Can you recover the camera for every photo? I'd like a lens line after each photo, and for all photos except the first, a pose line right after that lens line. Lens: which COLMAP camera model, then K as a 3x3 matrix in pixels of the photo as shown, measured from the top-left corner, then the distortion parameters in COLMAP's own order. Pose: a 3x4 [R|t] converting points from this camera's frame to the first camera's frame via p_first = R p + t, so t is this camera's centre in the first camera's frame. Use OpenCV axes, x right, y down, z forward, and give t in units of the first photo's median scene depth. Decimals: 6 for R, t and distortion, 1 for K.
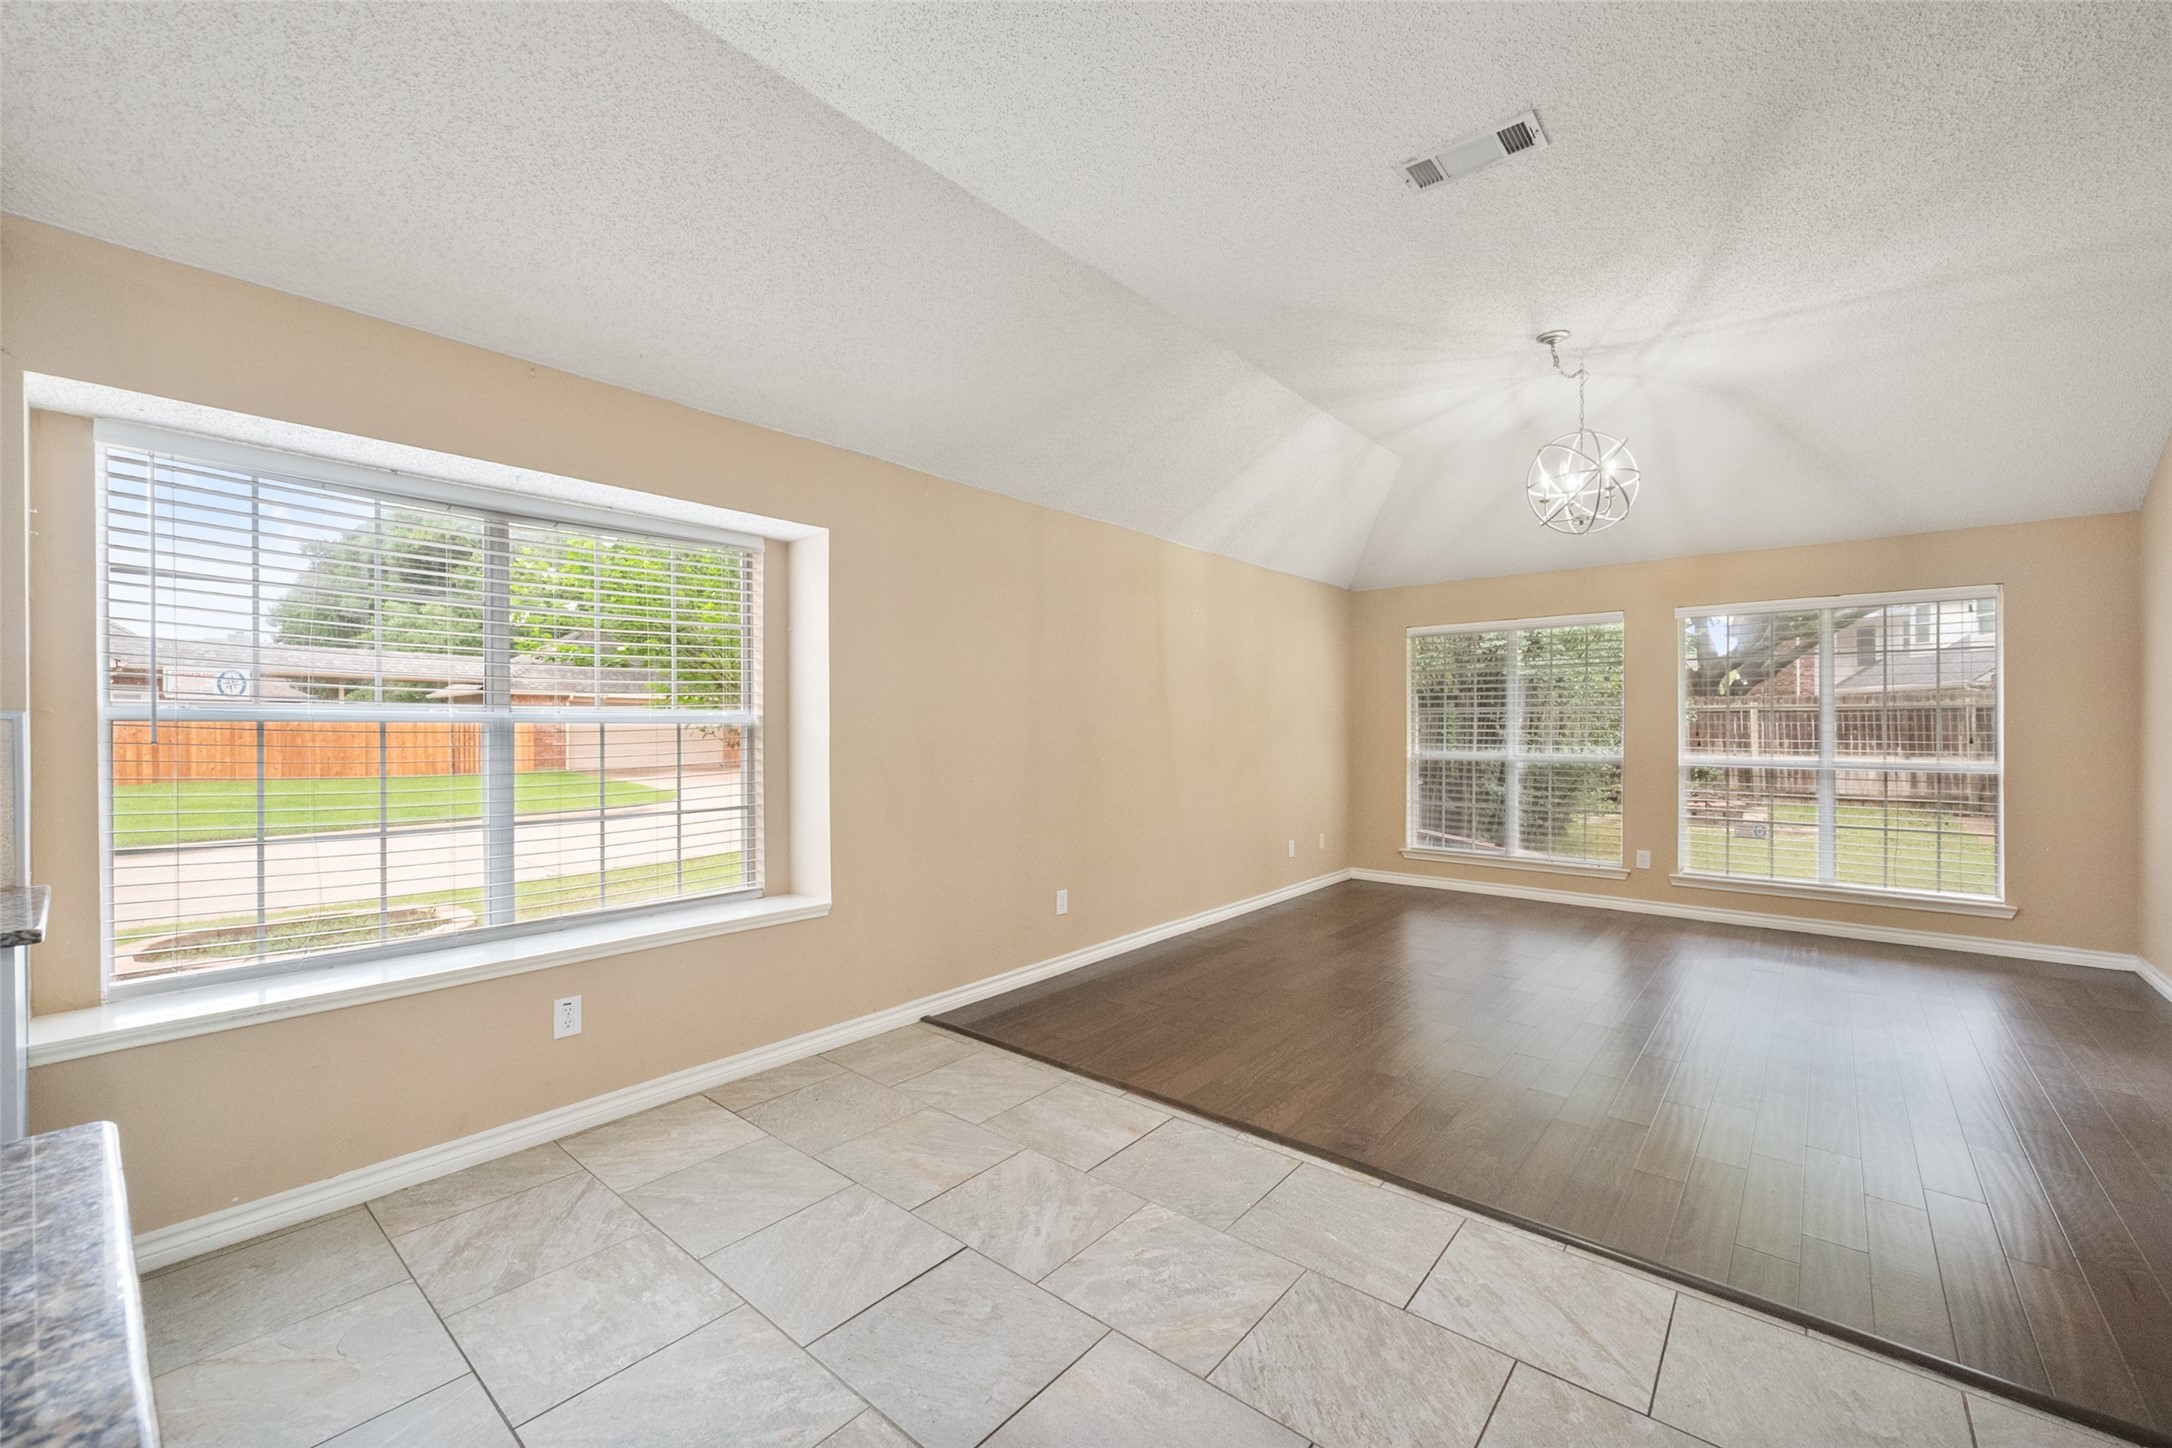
lens RADIAL K [[866.3, 0, 1084.0], [0, 866.3, 729.9], [0, 0, 1]] dist [0.002364, 0.000199]
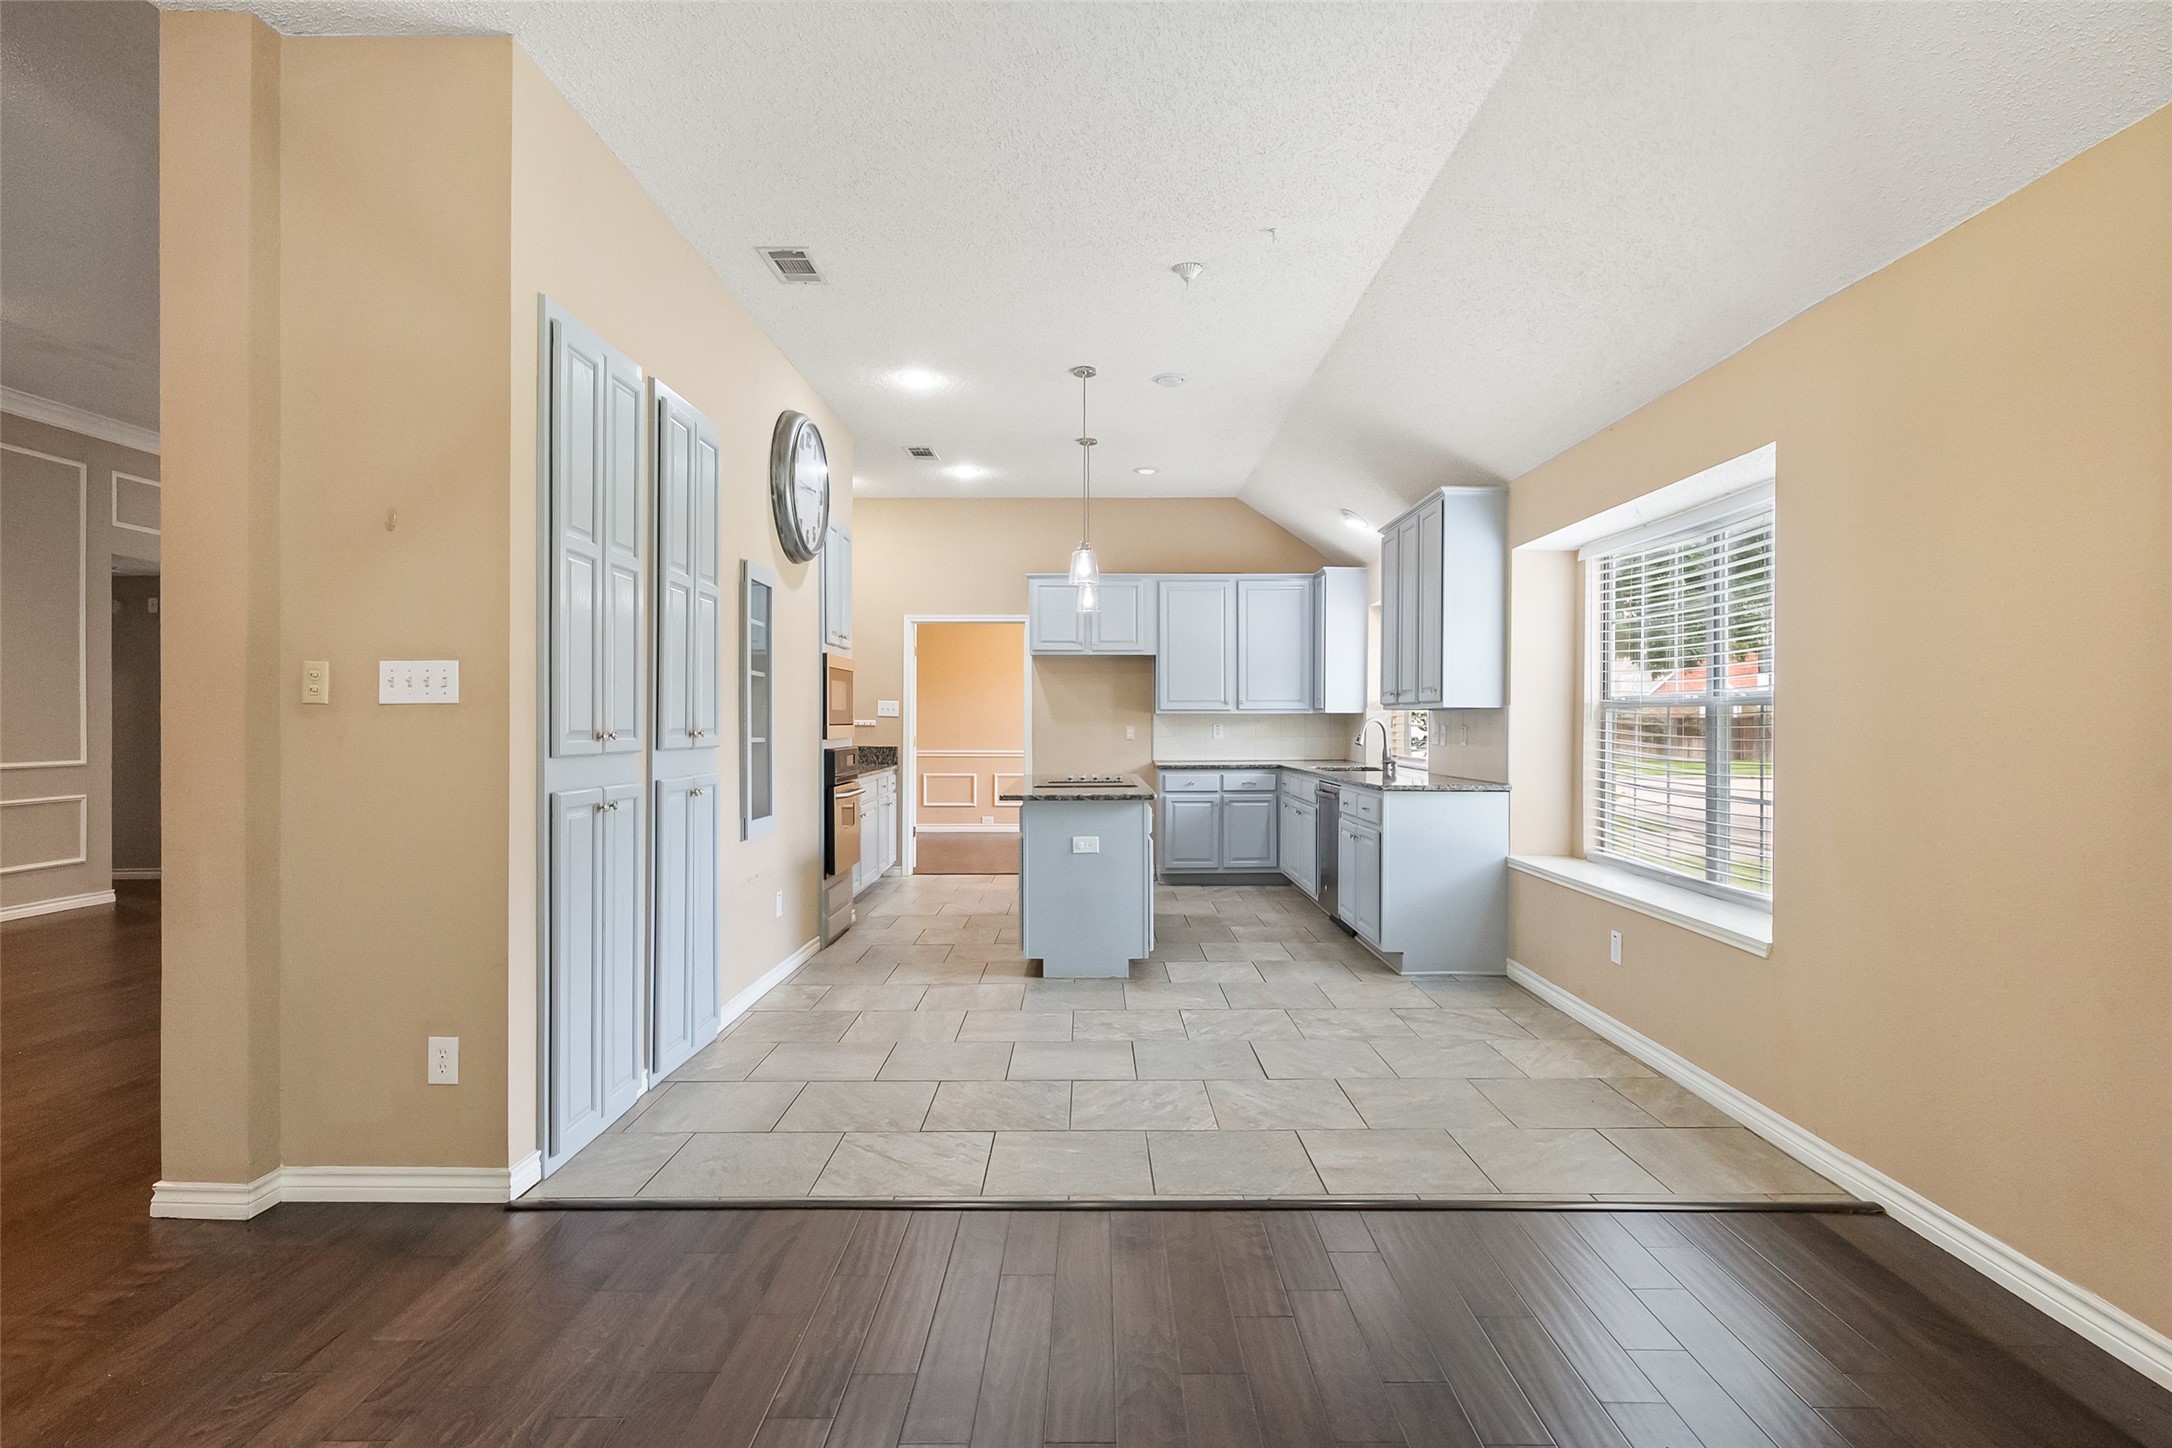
lens RADIAL K [[1073.0, 0, 1086.0], [0, 1073.0, 724.0], [0, 0, 1]] dist [-0.000150, -0.000477]
pose [[-0.765860, 0.005237, -0.642987, 0.557162], [0.000265, 0.999969, 0.007829, 0.003079], [0.643008, 0.005825, -0.765837, 0.987269]]
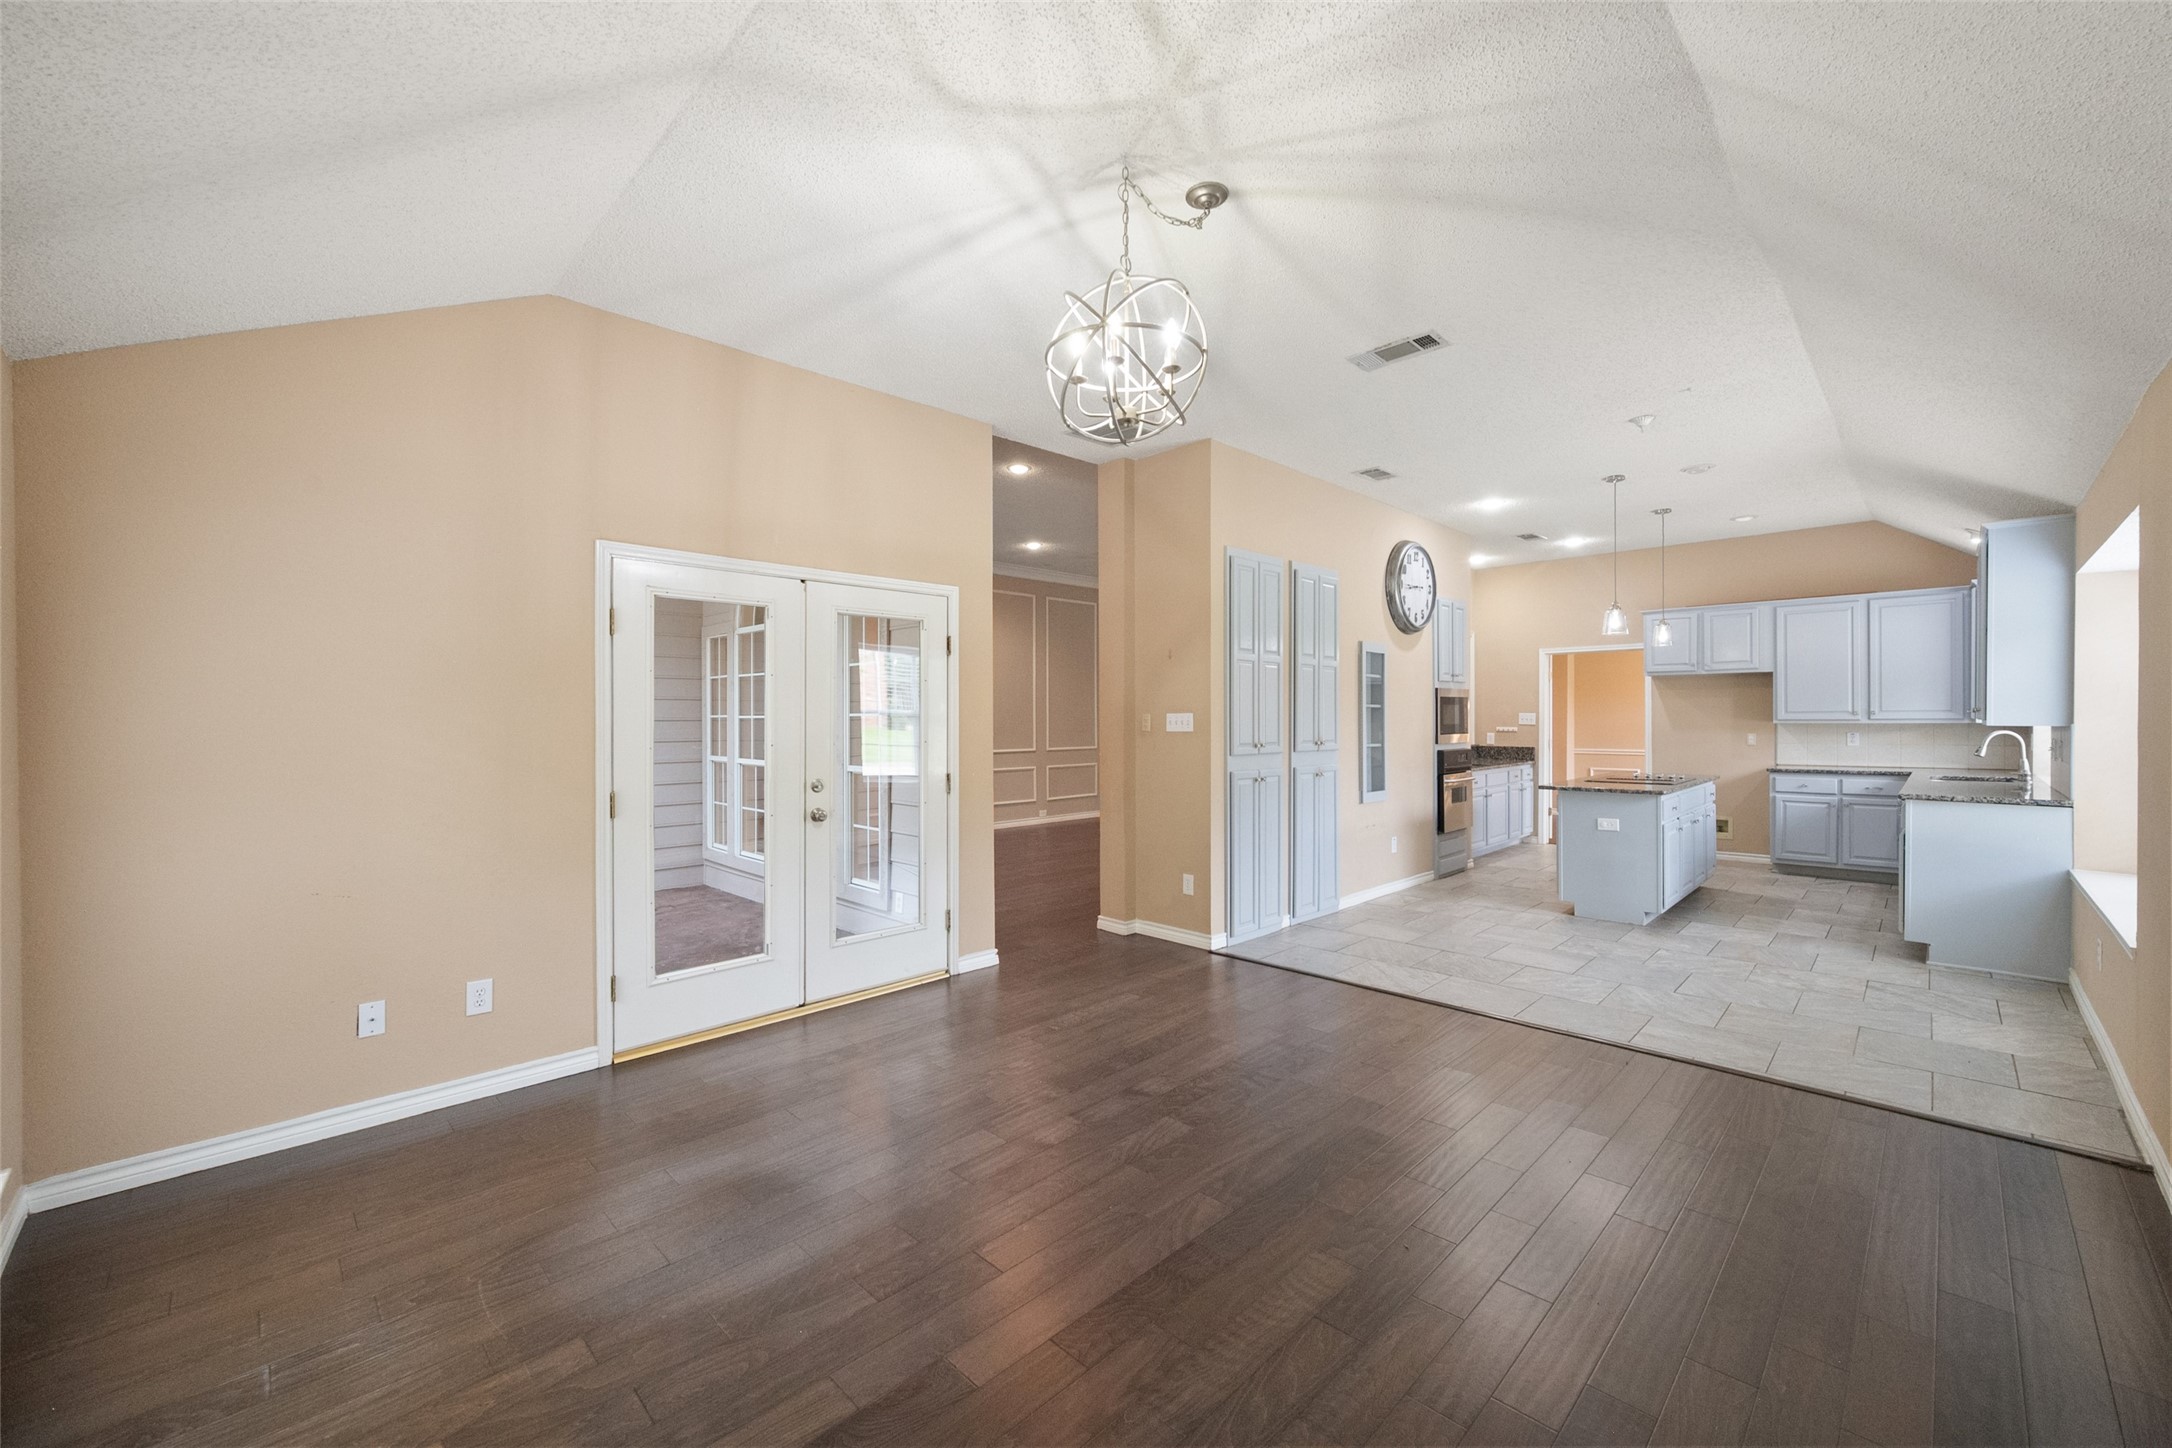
lens RADIAL K [[851.0, 0, 1086.0], [0, 851.0, 724.0], [0, 0, 1]] dist [-0.001177, -0.000162]
pose [[-0.996550, 0.007852, 0.082624, 0.486786], [0.008675, 0.999916, 0.009613, -0.025825], [-0.082541, 0.010297, -0.996534, 1.415945]]
